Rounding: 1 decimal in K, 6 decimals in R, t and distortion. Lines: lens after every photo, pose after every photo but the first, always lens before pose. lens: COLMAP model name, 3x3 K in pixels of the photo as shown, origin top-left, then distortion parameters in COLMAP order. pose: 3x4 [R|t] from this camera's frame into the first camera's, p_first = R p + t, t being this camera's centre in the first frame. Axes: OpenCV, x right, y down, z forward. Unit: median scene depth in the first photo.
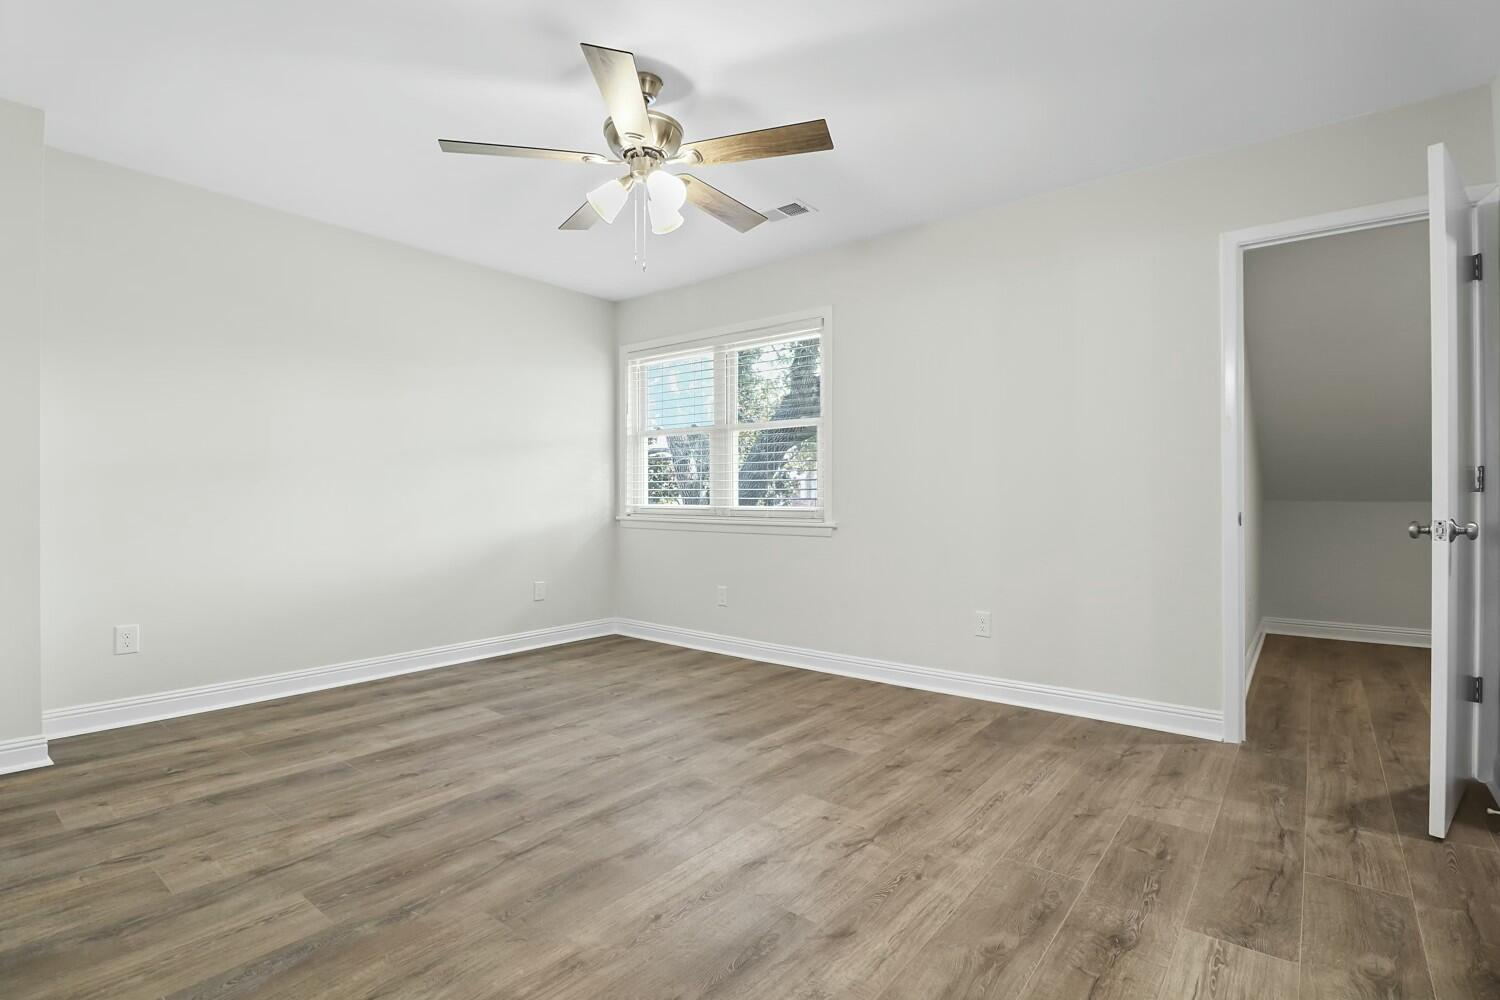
lens RADIAL K [[709.3, 0, 750.8], [0, 709.3, 488.0], [0, 0, 1]] dist [-0.003818, -0.002563]
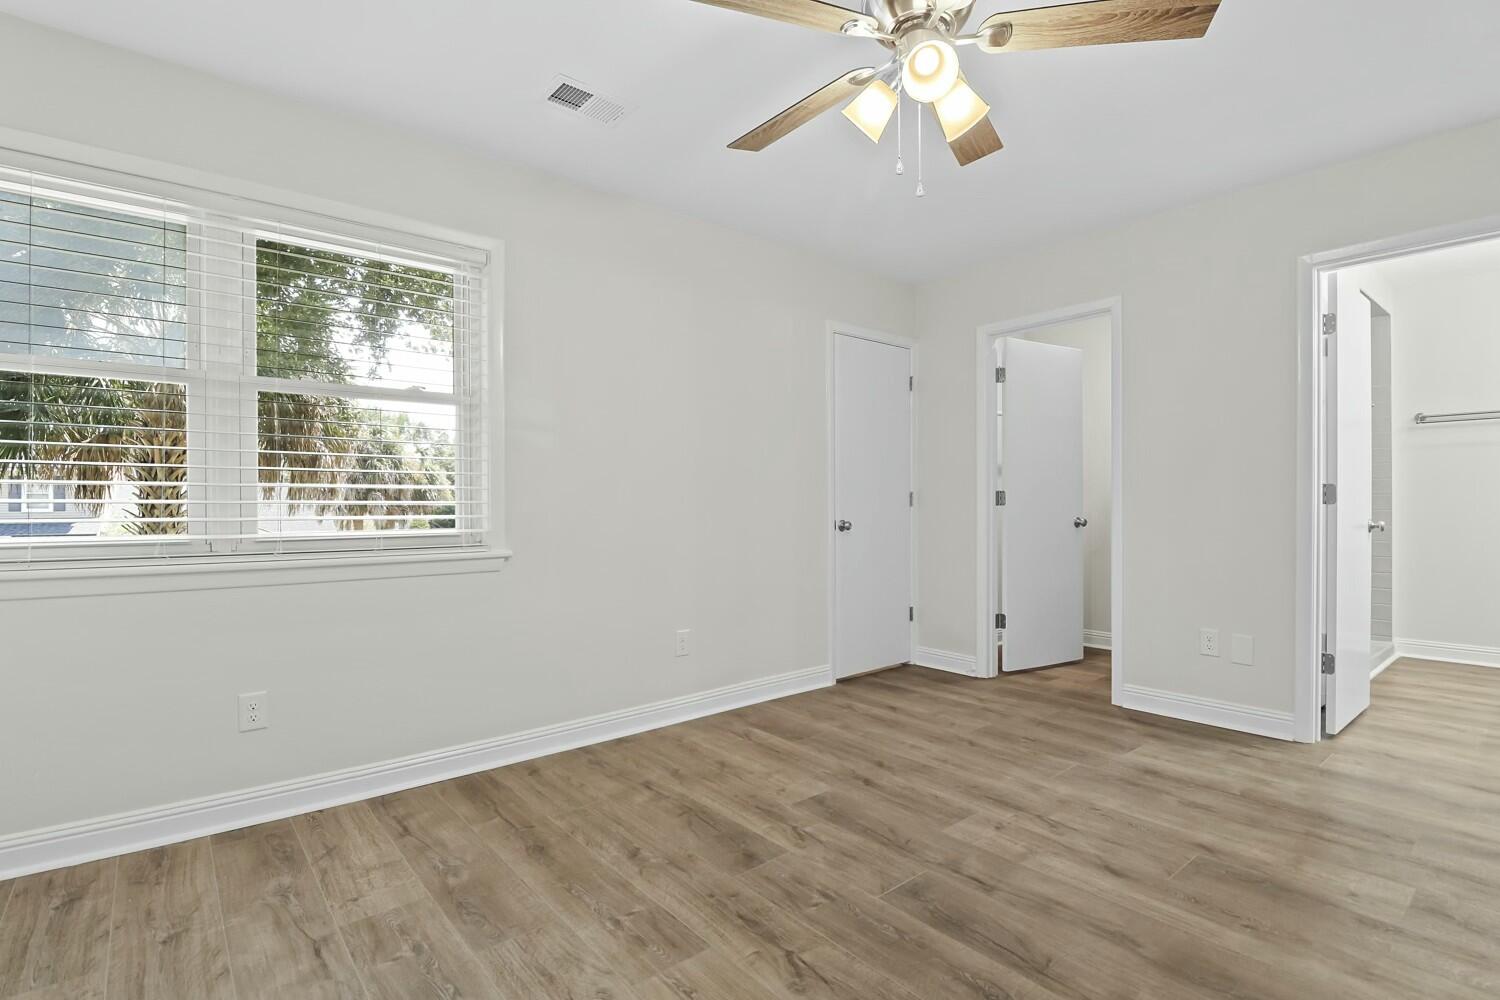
lens RADIAL K [[709.3, 0, 765.7], [0, 709.3, 513.1], [0, 0, 1]] dist [-0.003818, -0.002563]
pose [[0.210074, -0.009791, 0.977636, -0.880290], [-0.002788, 0.999940, 0.010613, 0.007874], [-0.977681, -0.004956, 0.210034, 1.038545]]
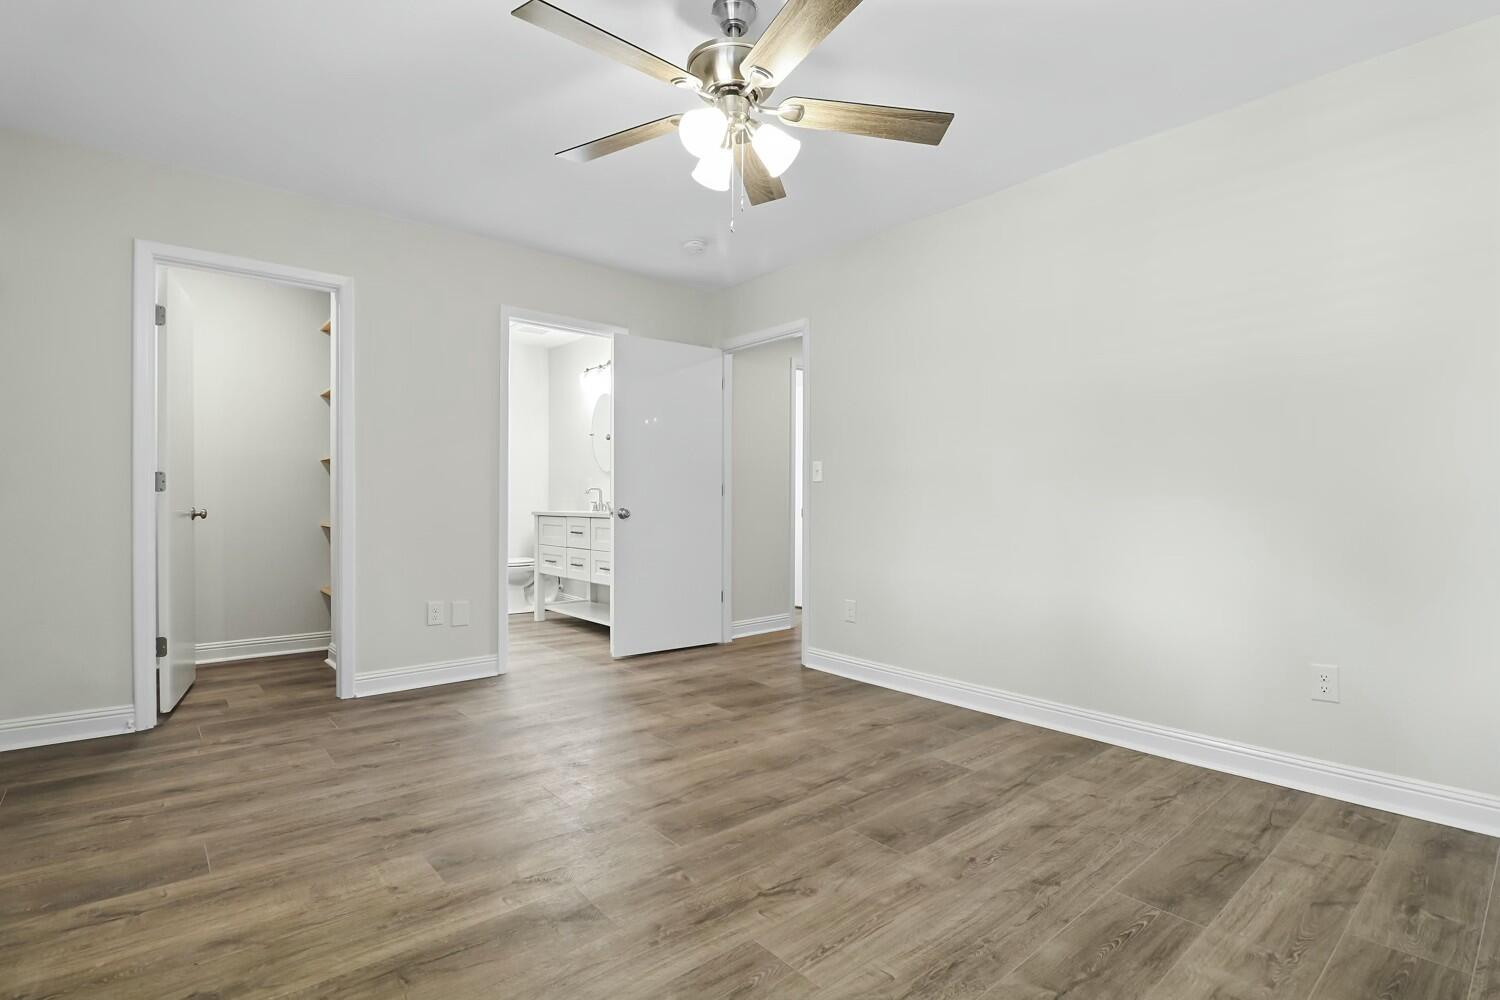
lens RADIAL K [[709.3, 0, 719.6], [0, 709.3, 507.4], [0, 0, 1]] dist [-0.003818, -0.002563]
pose [[-0.972723, -0.005818, 0.231898, -0.345539], [-0.005850, 0.999983, 0.000549, 0.025626], [-0.231897, -0.000823, -0.972740, 1.897652]]
